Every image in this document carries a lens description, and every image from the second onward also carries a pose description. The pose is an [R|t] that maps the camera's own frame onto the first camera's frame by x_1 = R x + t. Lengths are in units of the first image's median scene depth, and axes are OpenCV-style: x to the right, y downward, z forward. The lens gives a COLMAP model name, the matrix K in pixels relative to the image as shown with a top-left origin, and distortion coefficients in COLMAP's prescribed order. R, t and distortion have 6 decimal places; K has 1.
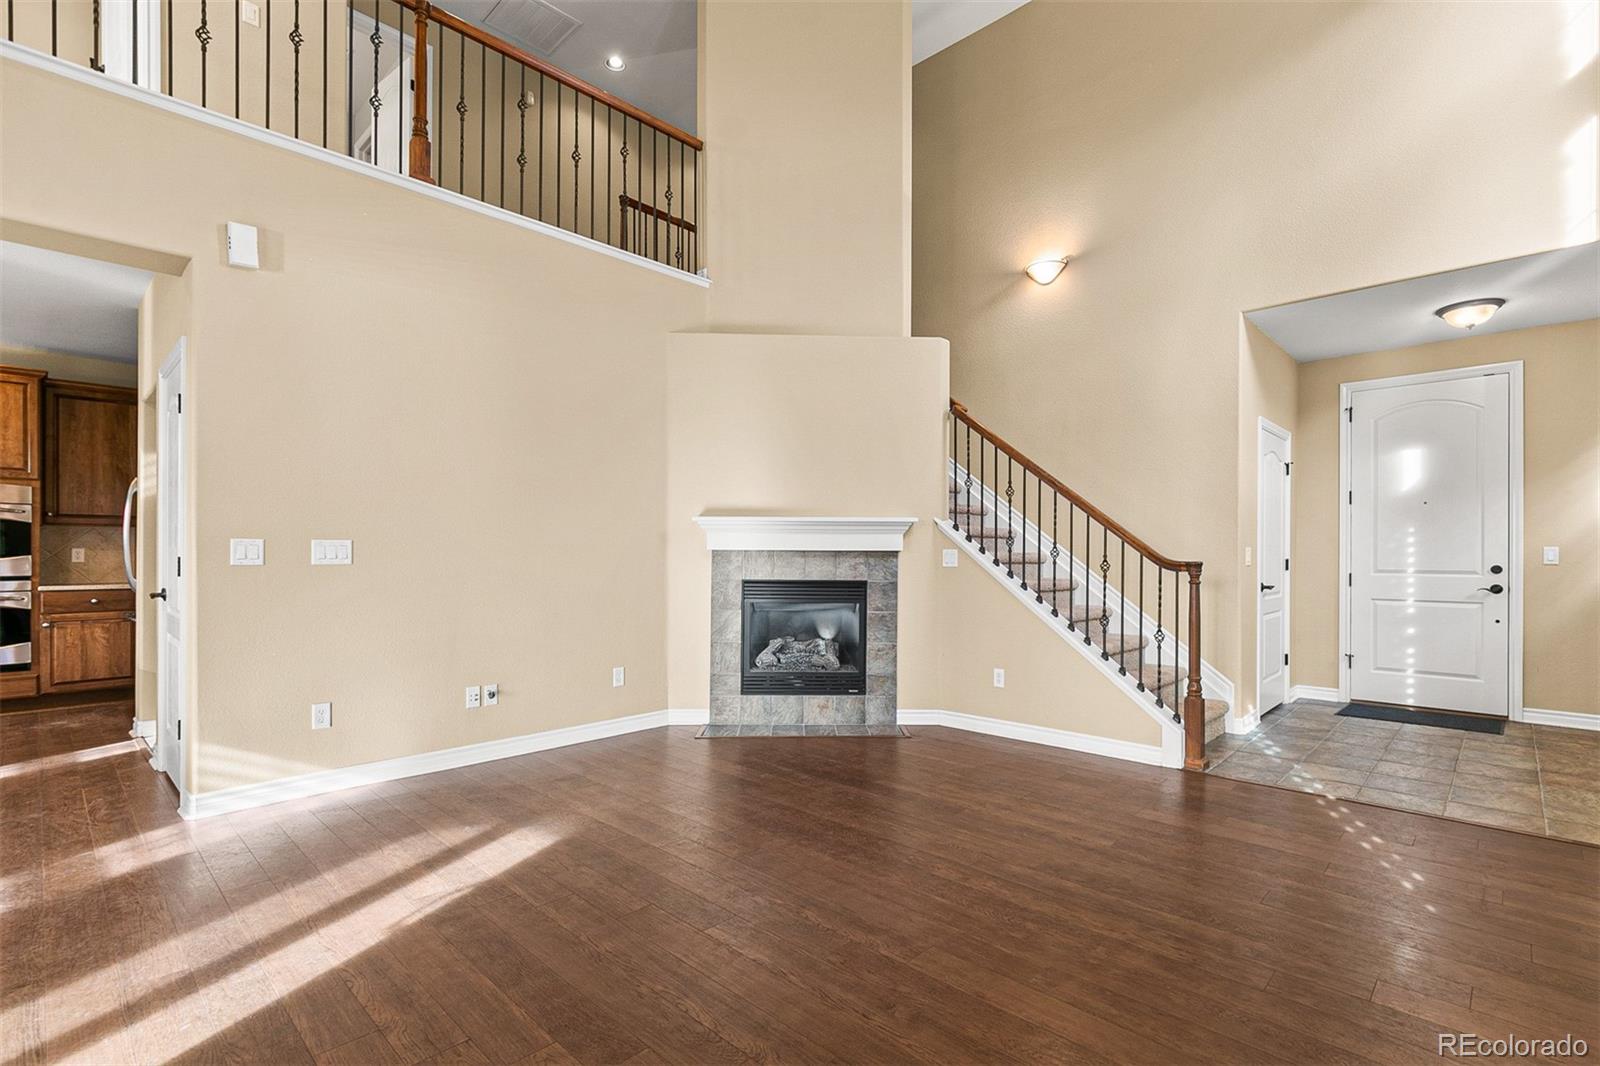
lens RADIAL K [[752.9, 0, 837.6], [0, 752.9, 557.7], [0, 0, 1]] dist [0.001080, -0.000241]
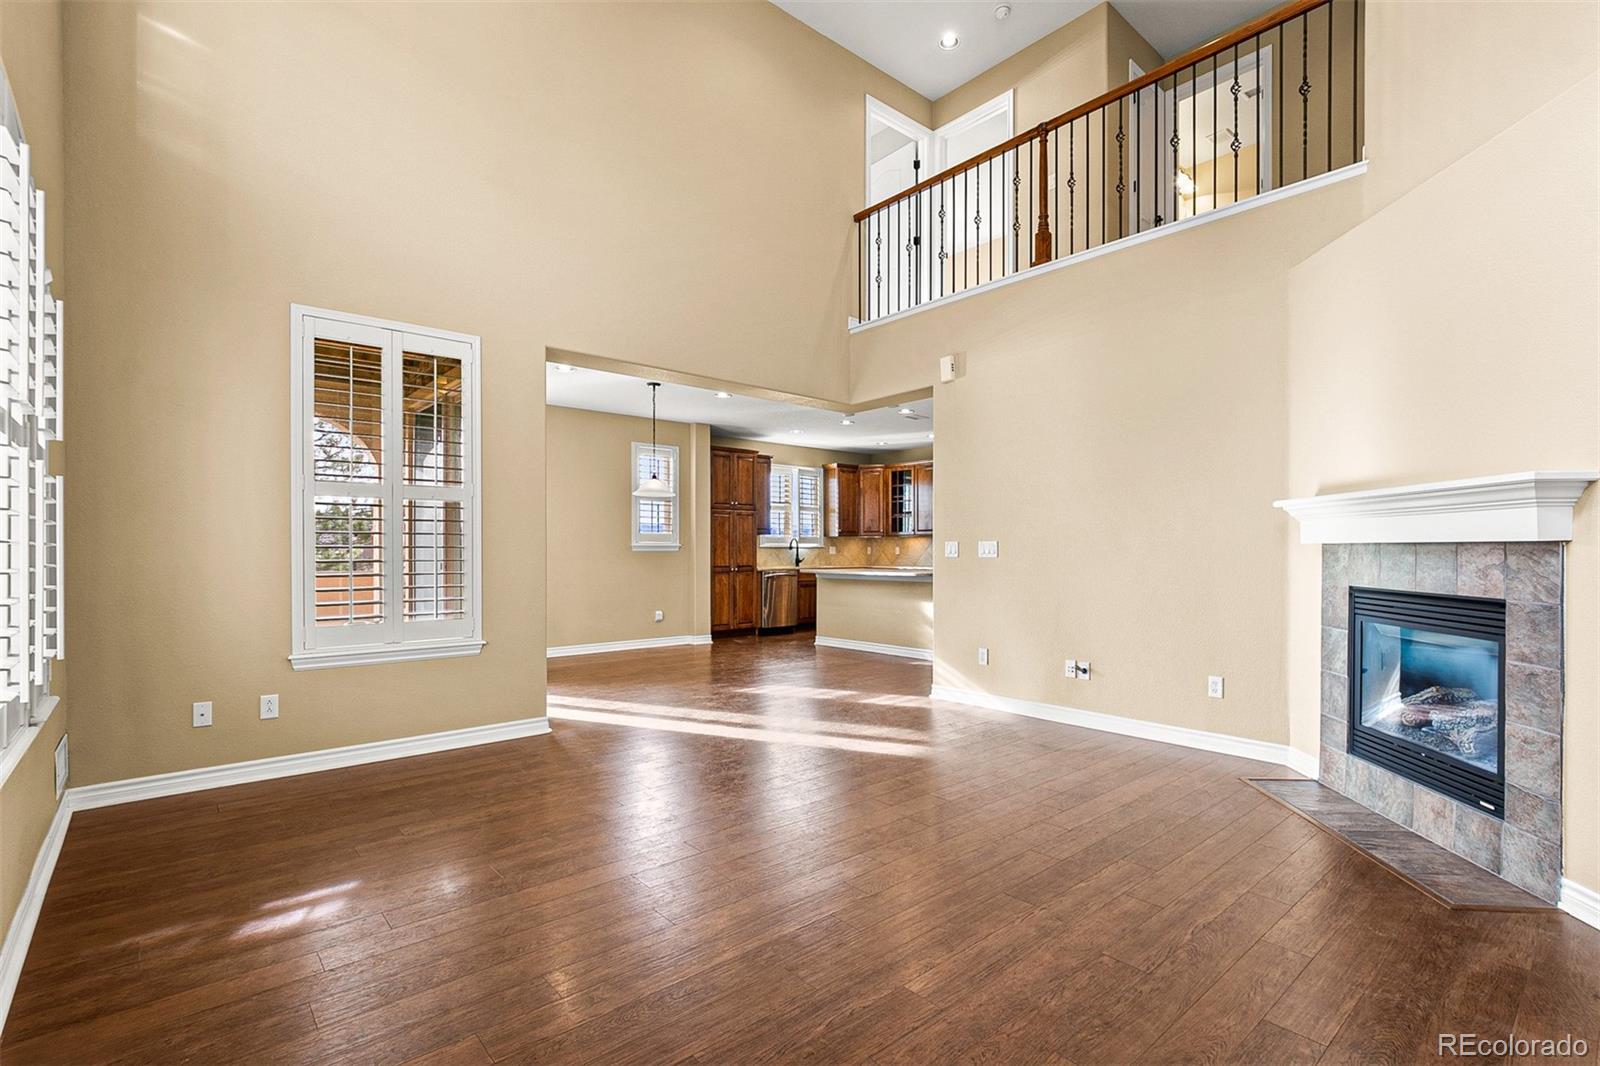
lens RADIAL K [[746.1, 0, 803.3], [0, 746.1, 542.8], [0, 0, 1]] dist [0.000316, 0.000612]
pose [[-0.128478, -0.012100, -0.991639, 0.611159], [-0.003875, 0.999924, -0.011699, -0.000476], [0.991705, 0.002340, -0.128515, 0.590324]]
